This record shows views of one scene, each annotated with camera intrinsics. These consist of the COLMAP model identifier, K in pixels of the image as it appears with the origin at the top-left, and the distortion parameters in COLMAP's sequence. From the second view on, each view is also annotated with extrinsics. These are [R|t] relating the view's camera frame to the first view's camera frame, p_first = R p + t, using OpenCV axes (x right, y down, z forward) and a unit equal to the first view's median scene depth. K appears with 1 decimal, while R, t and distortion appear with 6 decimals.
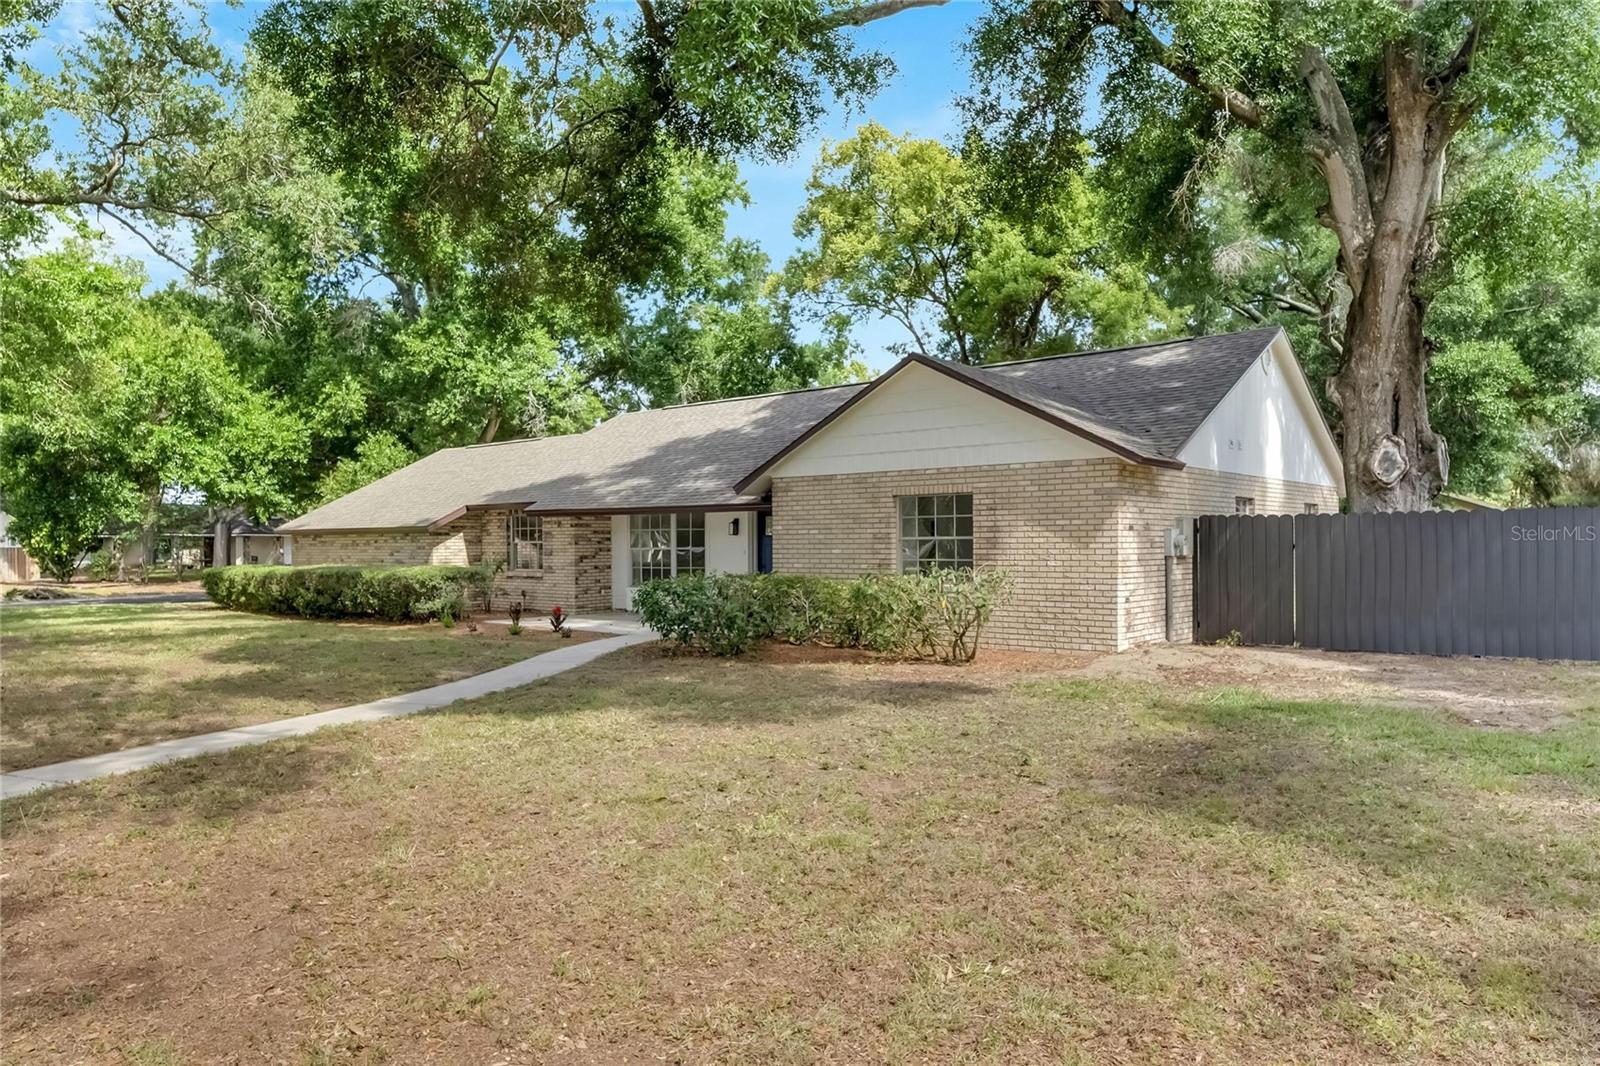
lens RADIAL K [[1120.9, 0, 804.4], [0, 1120.9, 547.6], [0, 0, 1]] dist [0.004048, 0.066344]
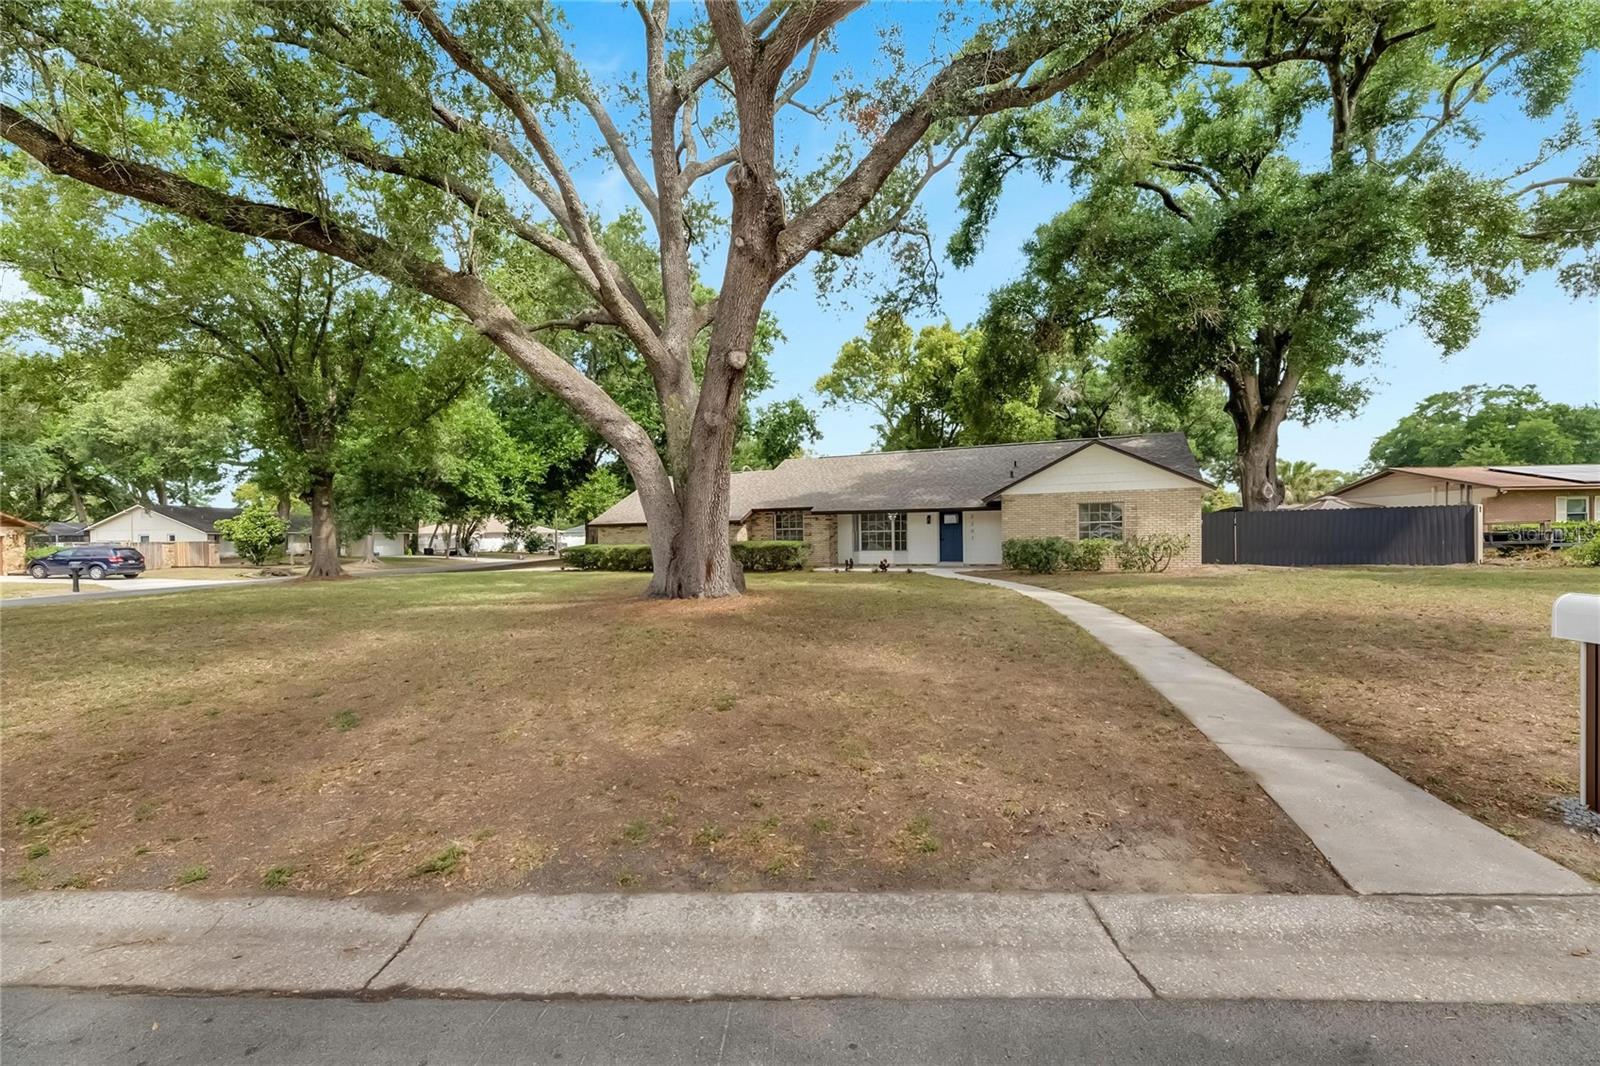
lens RADIAL K [[714.3, 0, 800.0], [0, 714.3, 533.0], [0, 0, 1]] dist [0.000965, 0.000076]
pose [[0.942216, -0.010768, 0.334833, -0.479095], [0.014127, 0.999871, -0.007598, 0.008419], [-0.334708, 0.011889, 0.942247, -0.086345]]
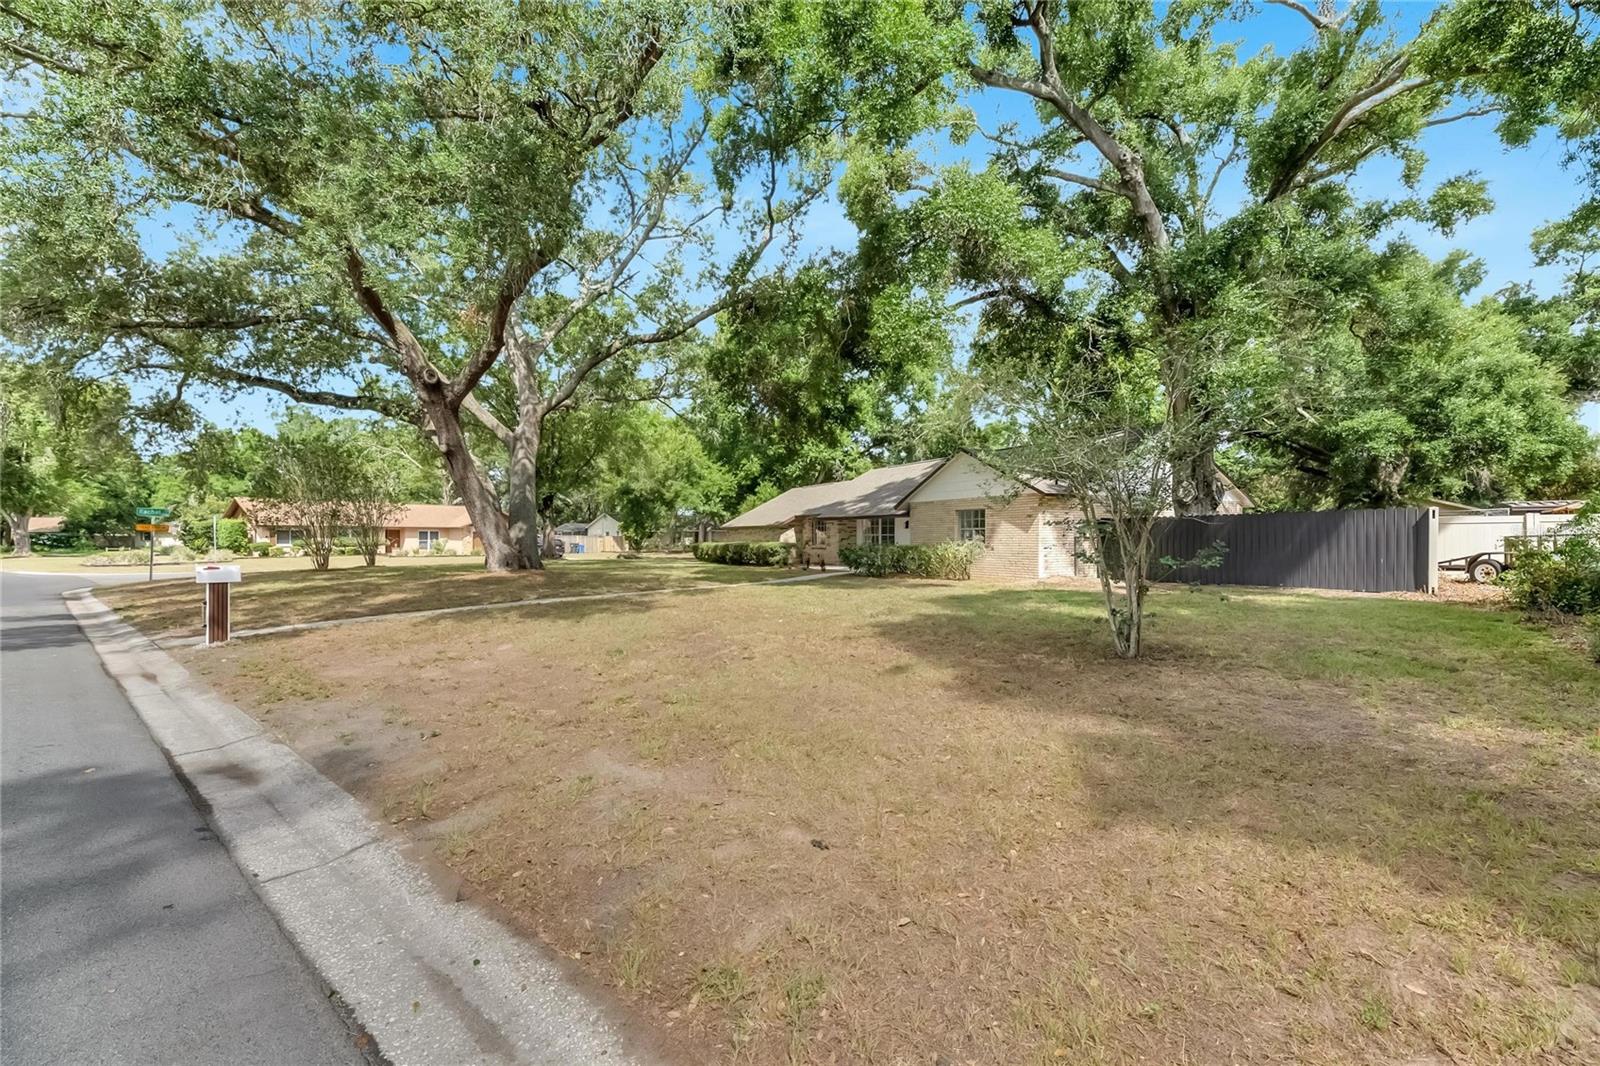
lens RADIAL K [[714.3, 0, 800.0], [0, 714.3, 533.0], [0, 0, 1]] dist [0.000965, 0.000076]
pose [[0.940493, -0.001948, -0.339807, 0.146820], [-0.000898, 0.999966, -0.008218, 0.006611], [0.339811, 0.008034, 0.940459, -0.256051]]
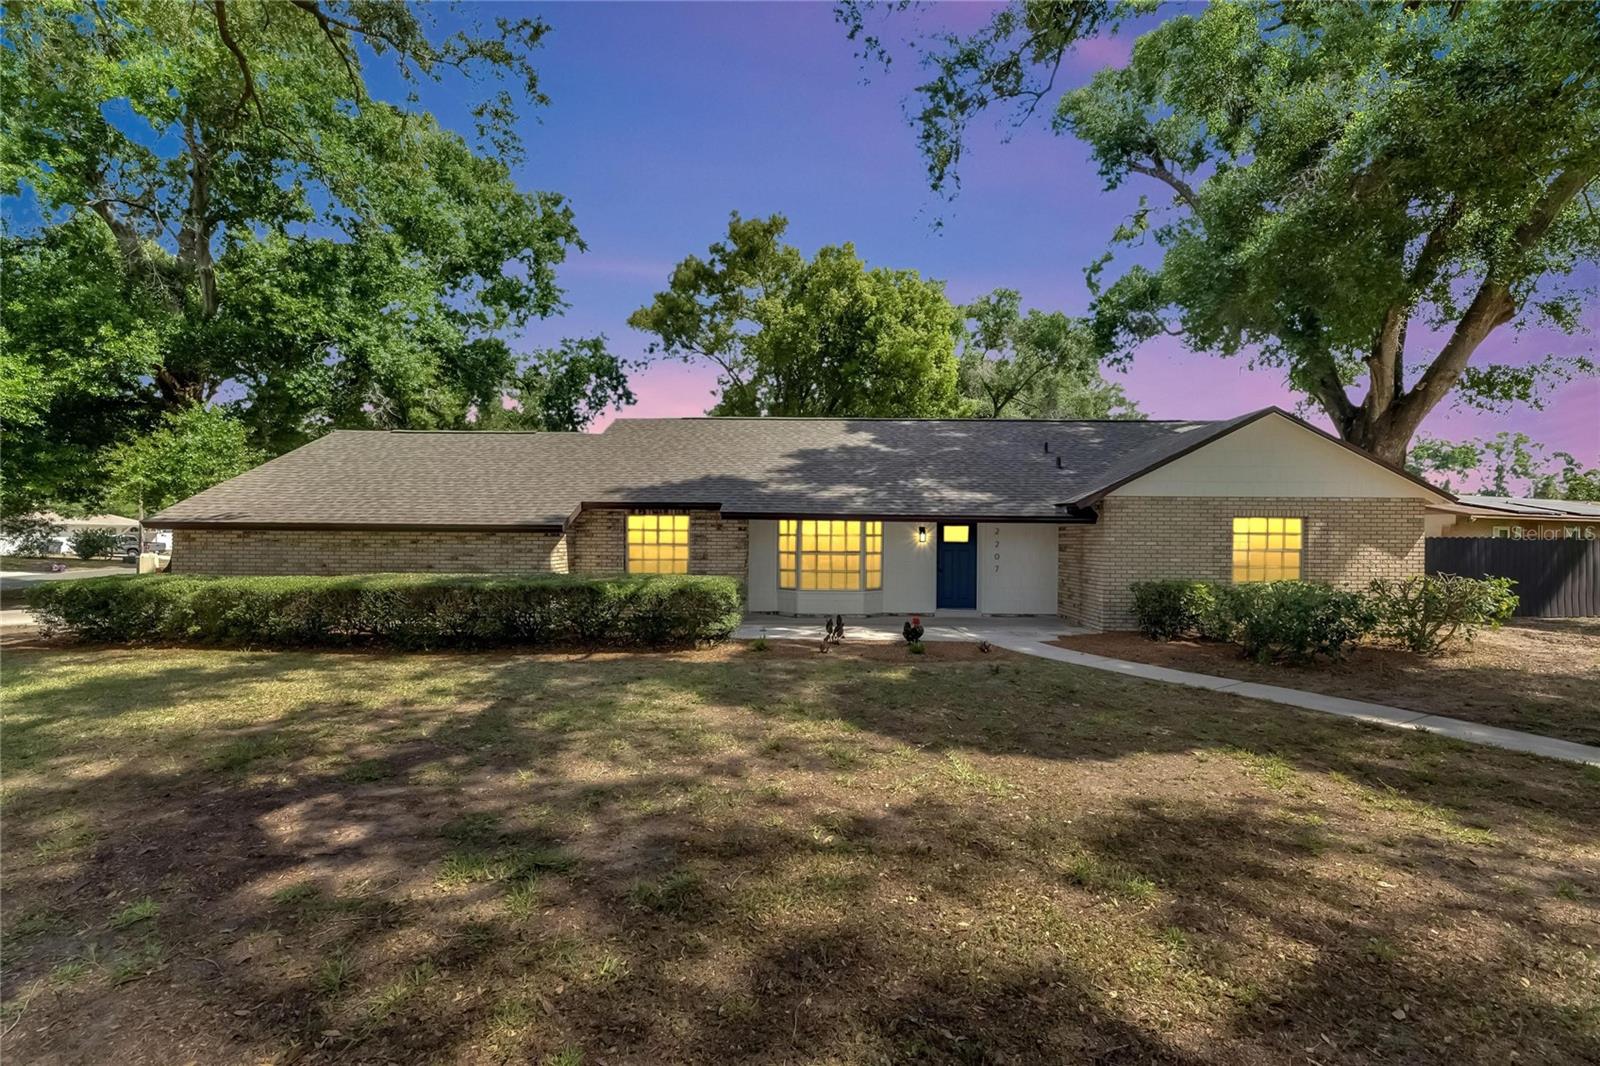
lens RADIAL K [[662.8, 0, 800.0], [0, 662.8, 533.0], [0, 0, 1]] dist [0.001011, 0.000087]
pose [[0.729174, 0.009547, 0.684261, -0.412257], [-0.007269, 0.999954, -0.006206, -0.009009], [-0.684289, -0.000448, 0.729210, 0.394828]]
